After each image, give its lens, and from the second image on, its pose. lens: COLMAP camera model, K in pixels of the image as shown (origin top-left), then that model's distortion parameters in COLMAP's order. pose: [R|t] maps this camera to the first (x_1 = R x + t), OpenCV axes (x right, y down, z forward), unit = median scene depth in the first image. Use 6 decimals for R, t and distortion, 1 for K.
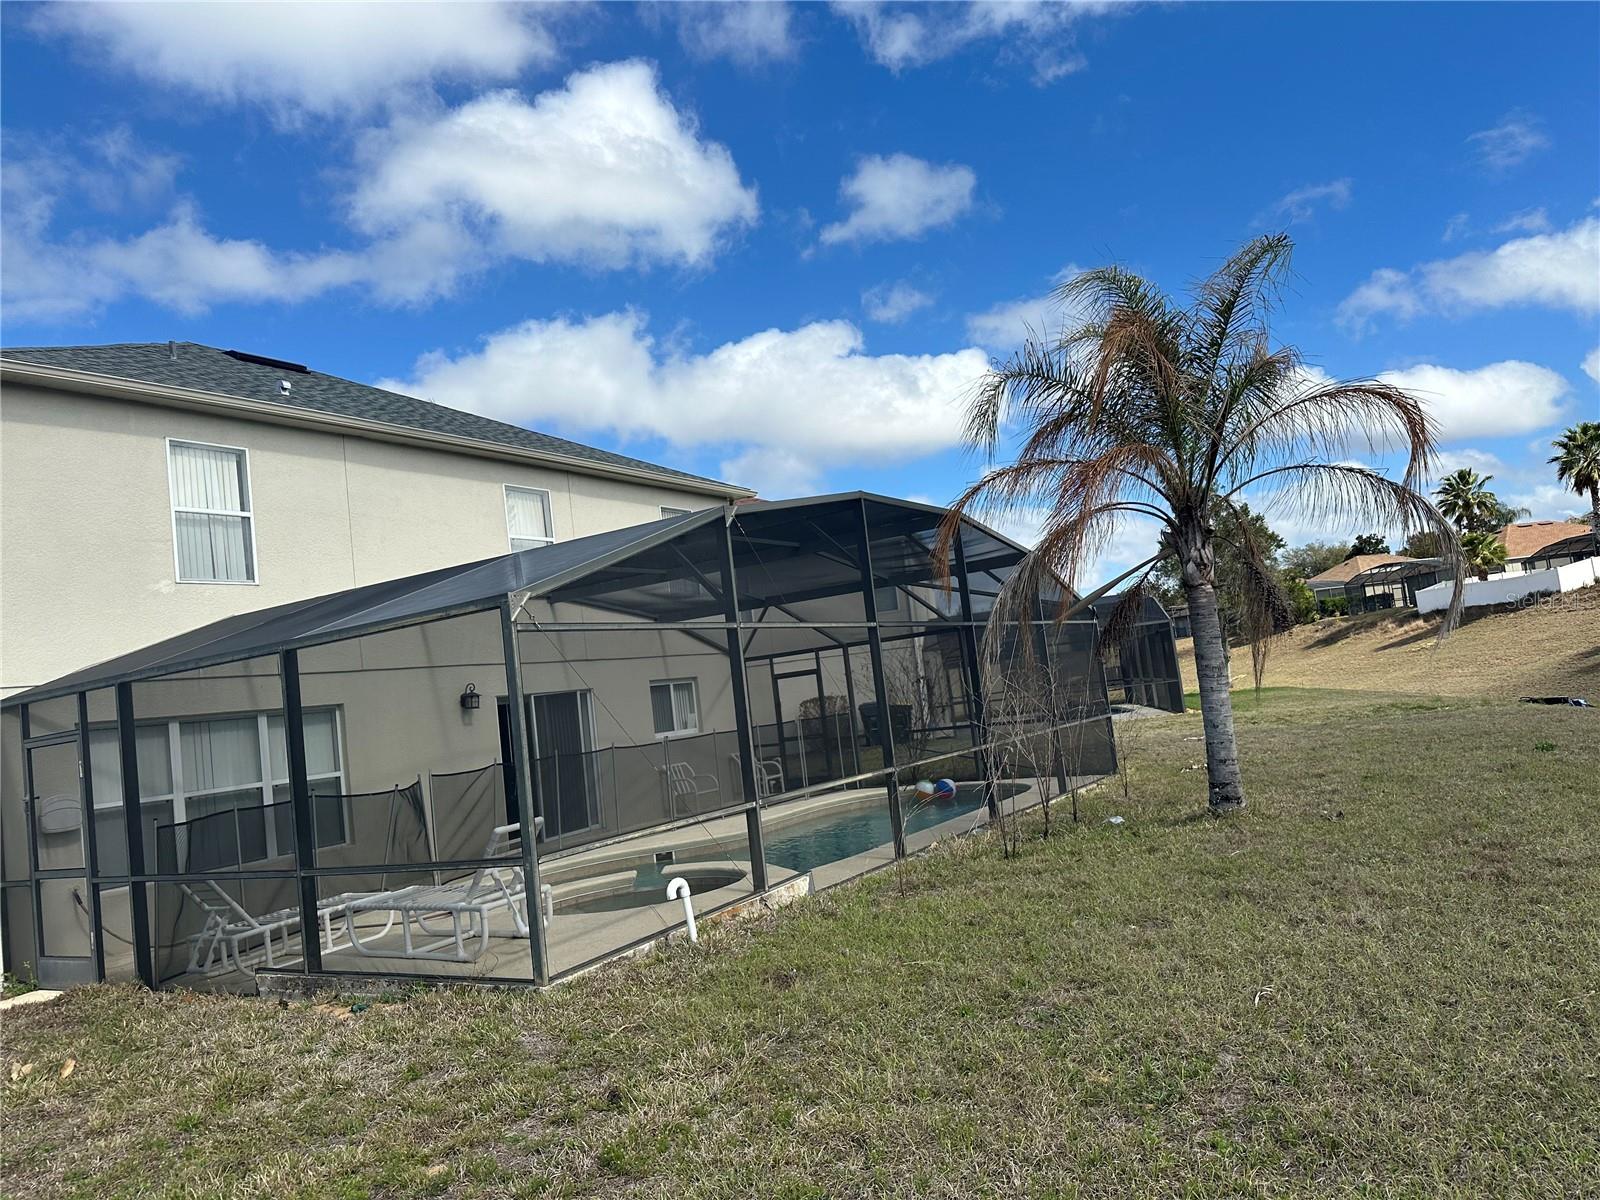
lens RADIAL K [[1106.3, 0, 800.0], [0, 1106.3, 600.0], [0, 0, 1]] dist [-0.078715, -0.000964]
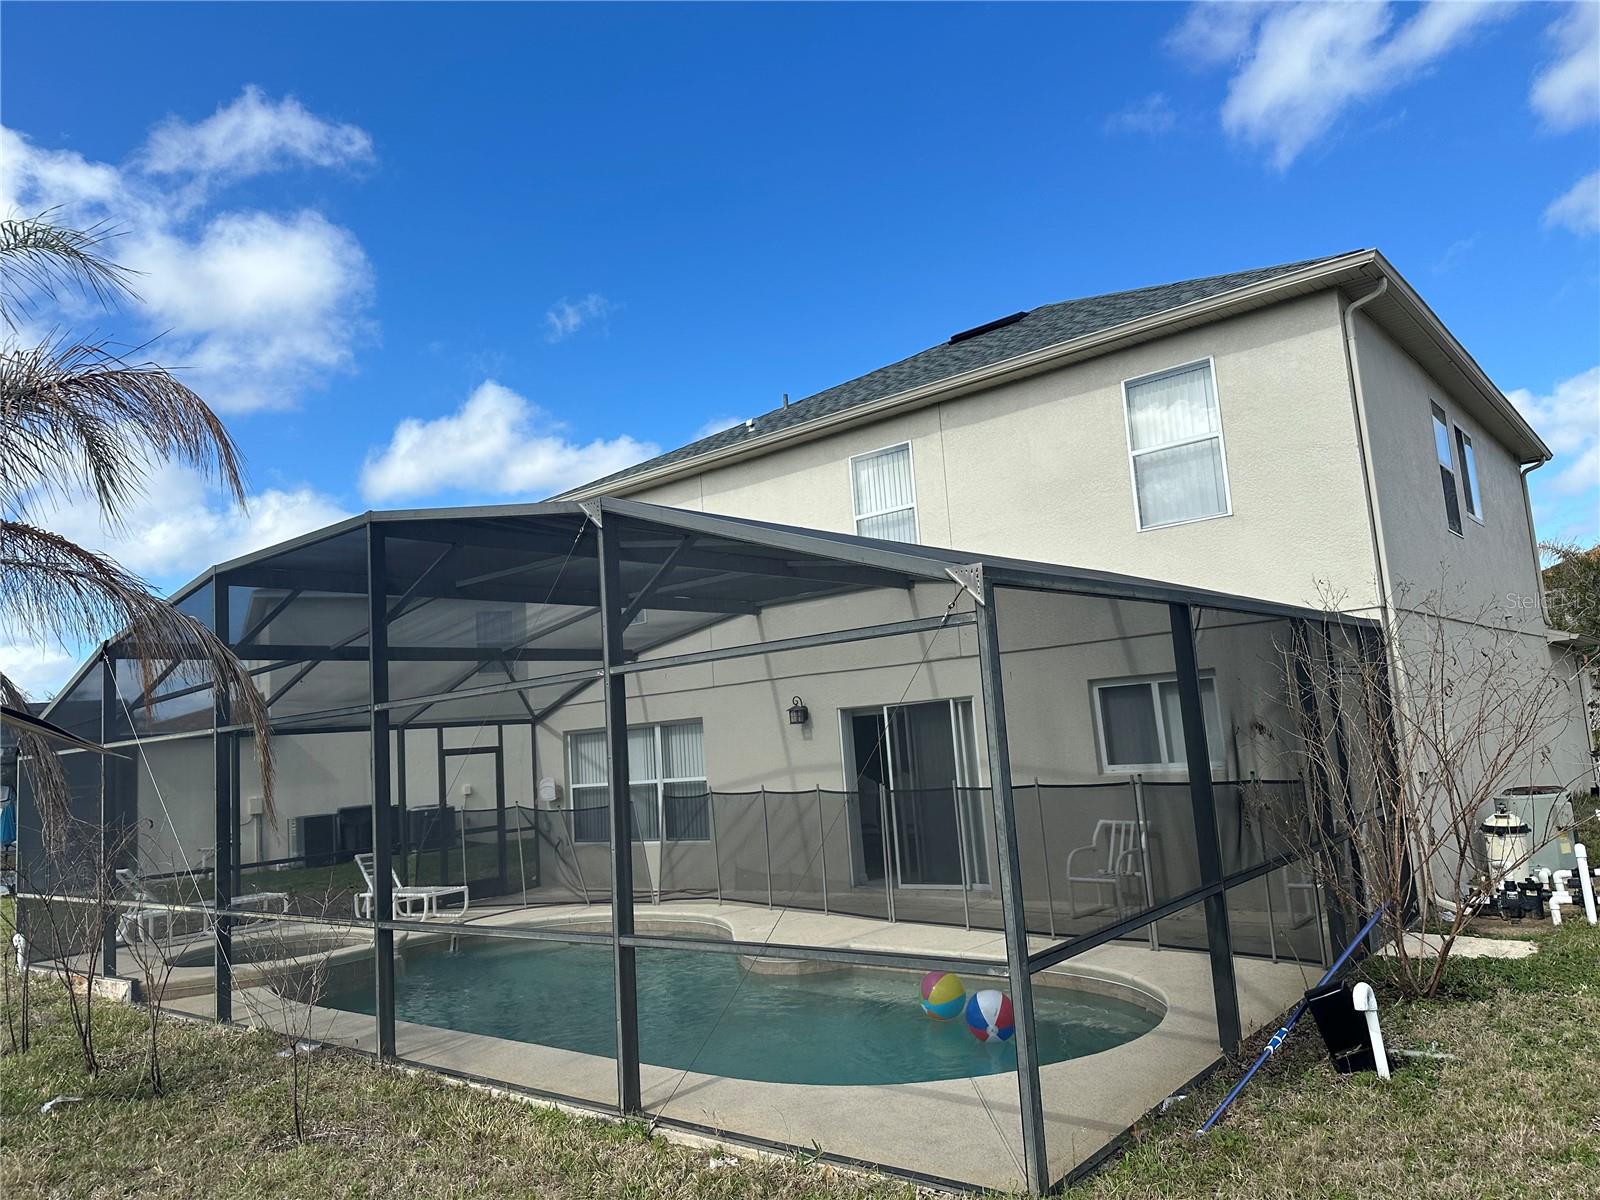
lens RADIAL K [[1114.2, 0, 786.2], [0, 1114.2, 598.7], [0, 0, 1]] dist [0.057594, -0.004101]
pose [[-0.156964, 0.007274, -0.987578, 0.721077], [0.178635, 0.983688, -0.021146, 0.014213], [0.971315, -0.179735, -0.155703, 1.303901]]
